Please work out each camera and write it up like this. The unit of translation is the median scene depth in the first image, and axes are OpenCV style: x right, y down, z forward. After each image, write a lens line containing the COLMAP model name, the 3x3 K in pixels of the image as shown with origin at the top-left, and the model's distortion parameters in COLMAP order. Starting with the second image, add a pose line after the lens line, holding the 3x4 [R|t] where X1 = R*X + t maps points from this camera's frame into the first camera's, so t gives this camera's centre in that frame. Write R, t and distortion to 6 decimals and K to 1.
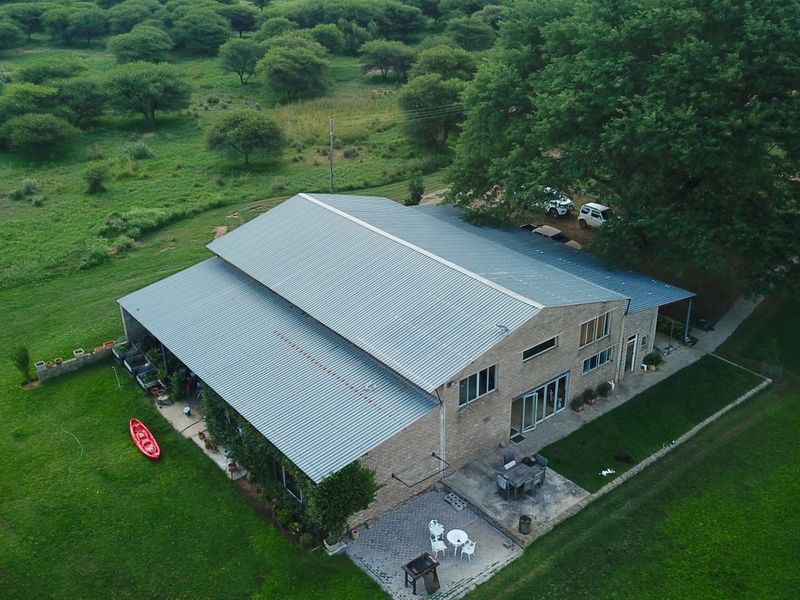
lens RADIAL K [[810.4, 0, 400.0], [0, 810.4, 300.0], [0, 0, 1]] dist [0.000612, -0.017684]
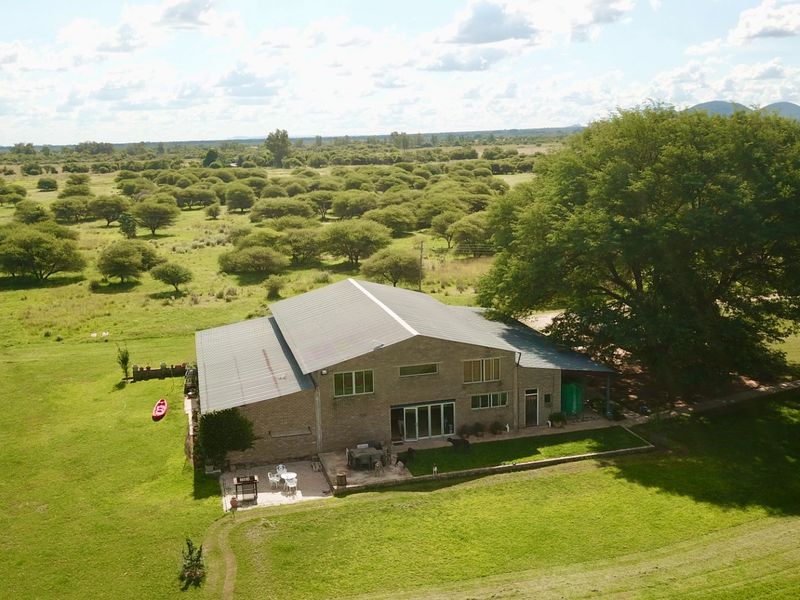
lens RADIAL K [[810.4, 0, 400.0], [0, 810.4, 300.0], [0, 0, 1]] dist [0.000612, -0.017684]
pose [[0.914418, 0.074170, -0.397918, 0.627037], [-0.175062, 0.958837, -0.223572, 0.237234], [0.364956, 0.274099, 0.889762, -0.160144]]
